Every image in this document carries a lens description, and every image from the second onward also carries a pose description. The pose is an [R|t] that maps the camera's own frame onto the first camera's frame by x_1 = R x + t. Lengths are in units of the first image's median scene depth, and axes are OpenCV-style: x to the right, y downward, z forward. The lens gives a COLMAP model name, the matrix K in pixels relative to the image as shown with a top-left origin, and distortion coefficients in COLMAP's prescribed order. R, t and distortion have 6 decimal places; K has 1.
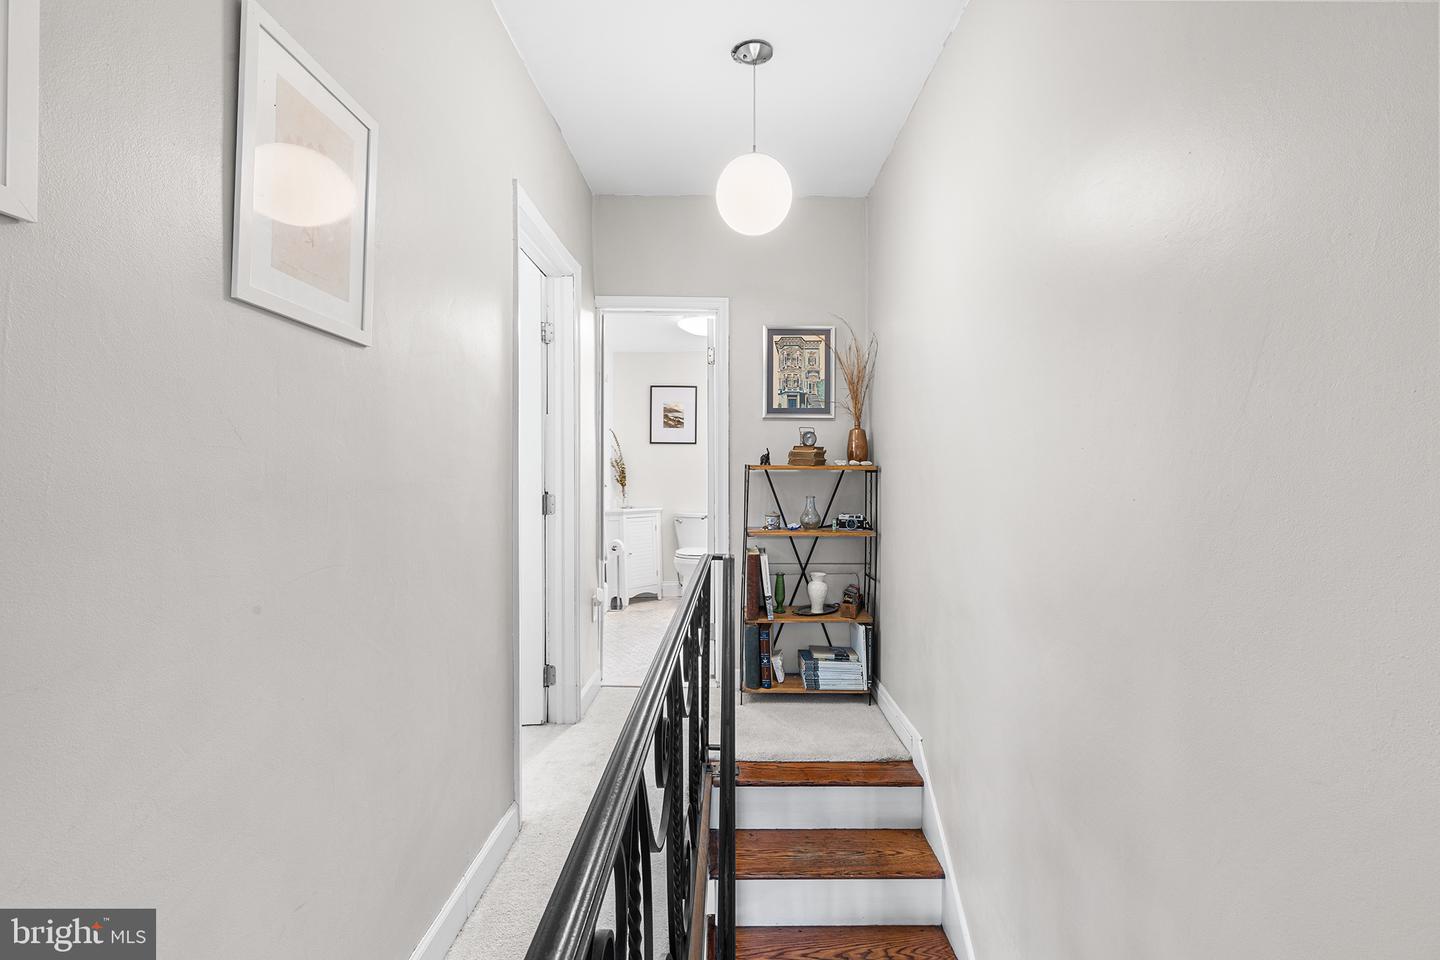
lens RADIAL K [[673.6, 0, 724.3], [0, 673.6, 477.6], [0, 0, 1]] dist [0.000037, -0.000007]
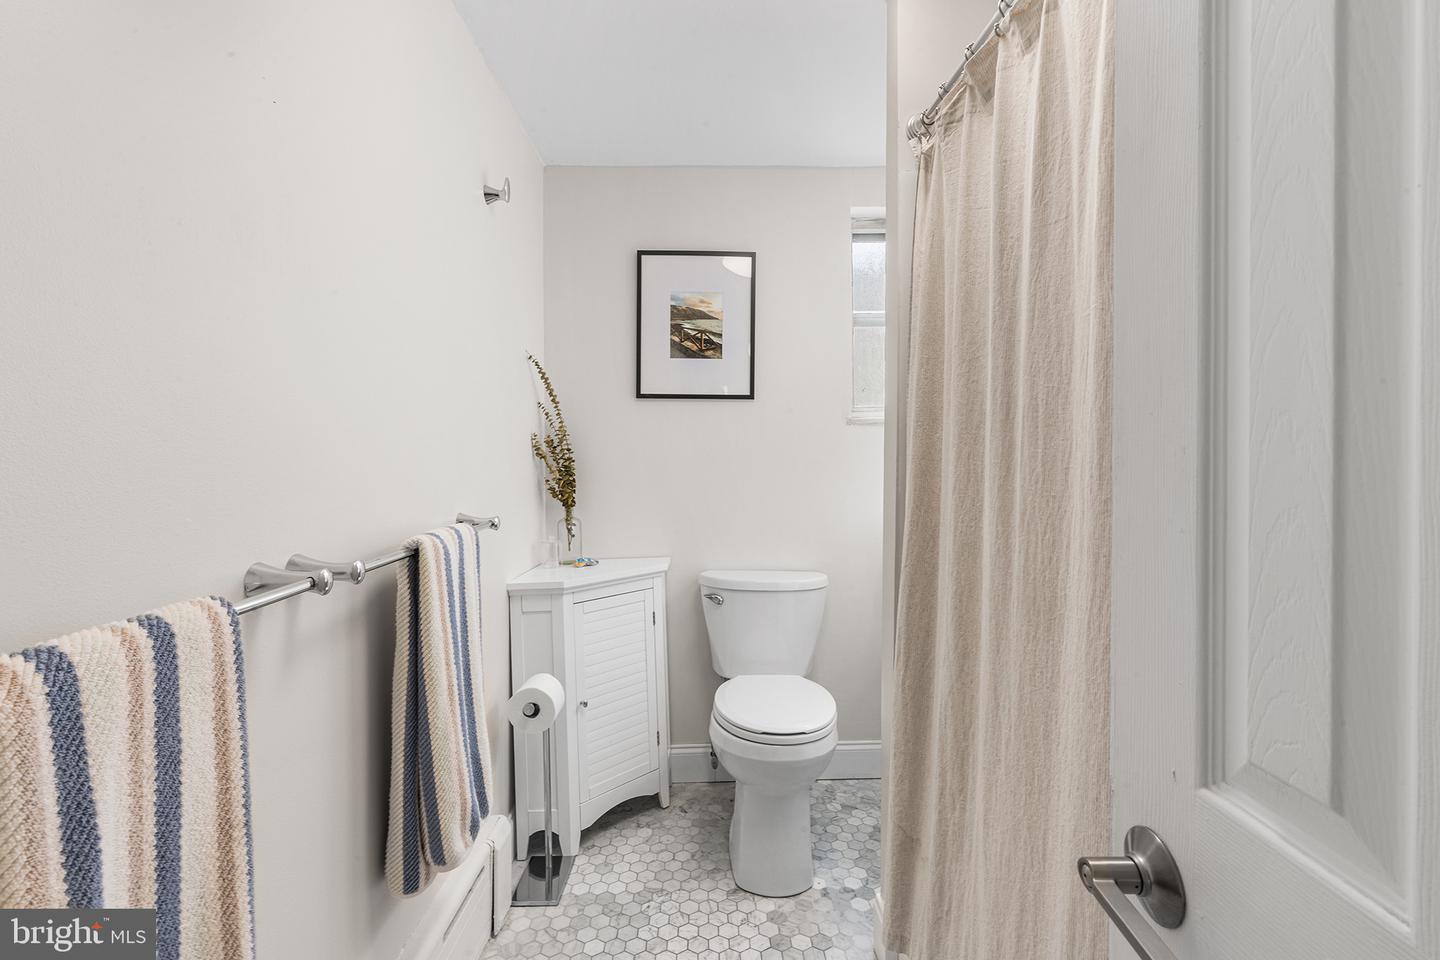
lens RADIAL K [[673.6, 0, 716.6], [0, 673.6, 479.8], [0, 0, 1]] dist [0.000037, -0.000007]
pose [[0.999511, -0.000299, 0.031252, -0.076146], [-0.000342, 0.999790, 0.020503, -0.010644], [-0.031252, -0.020504, 0.999301, 0.605956]]
